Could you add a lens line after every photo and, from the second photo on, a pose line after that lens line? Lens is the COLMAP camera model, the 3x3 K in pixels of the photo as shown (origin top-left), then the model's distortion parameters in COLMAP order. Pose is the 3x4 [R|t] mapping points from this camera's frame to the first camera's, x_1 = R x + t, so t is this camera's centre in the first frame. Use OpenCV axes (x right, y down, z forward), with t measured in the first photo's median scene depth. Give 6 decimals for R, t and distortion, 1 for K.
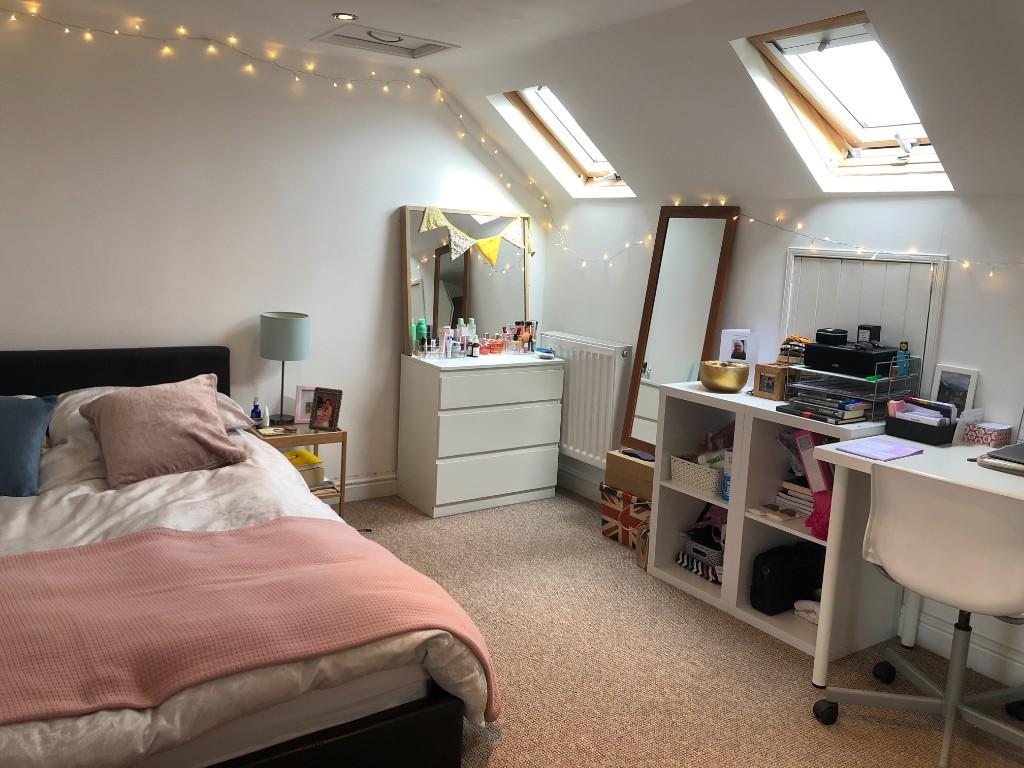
lens RADIAL K [[832.8, 0, 516.0], [0, 832.8, 373.7], [0, 0, 1]] dist [0.051702, -0.058441]
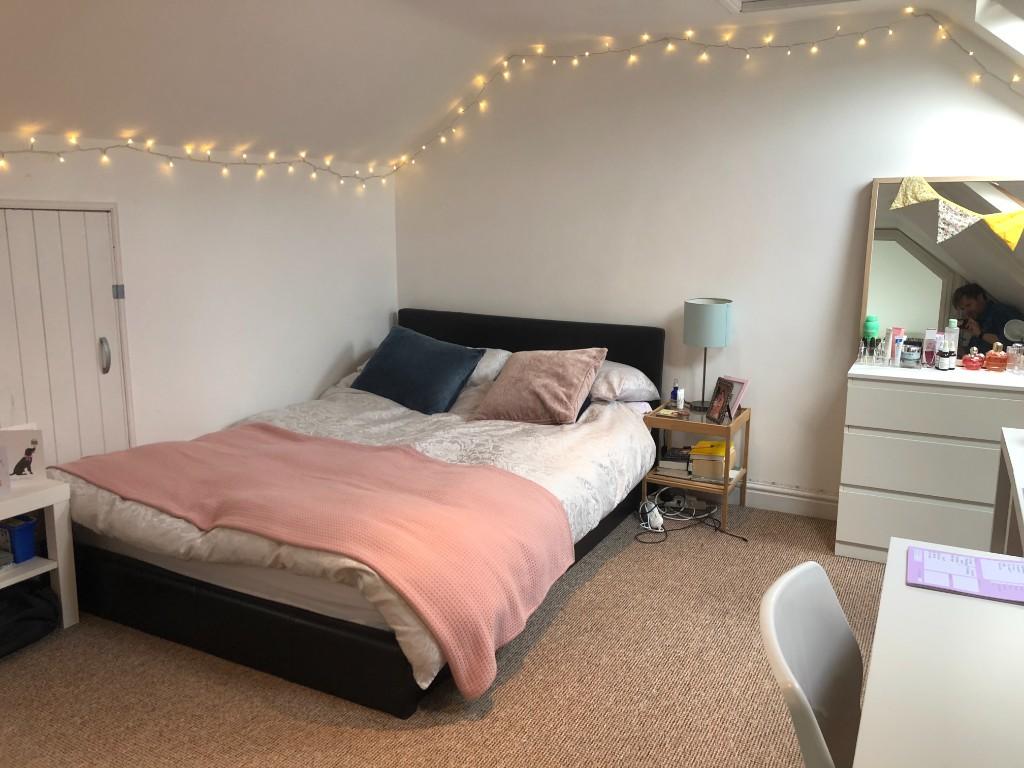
lens RADIAL K [[832.8, 0, 516.0], [0, 832.8, 373.7], [0, 0, 1]] dist [0.051702, -0.058441]
pose [[0.475177, 0.114895, -0.872357, 0.506857], [-0.125145, 0.990184, 0.062246, -0.018808], [0.870945, 0.079593, 0.484891, 0.342188]]
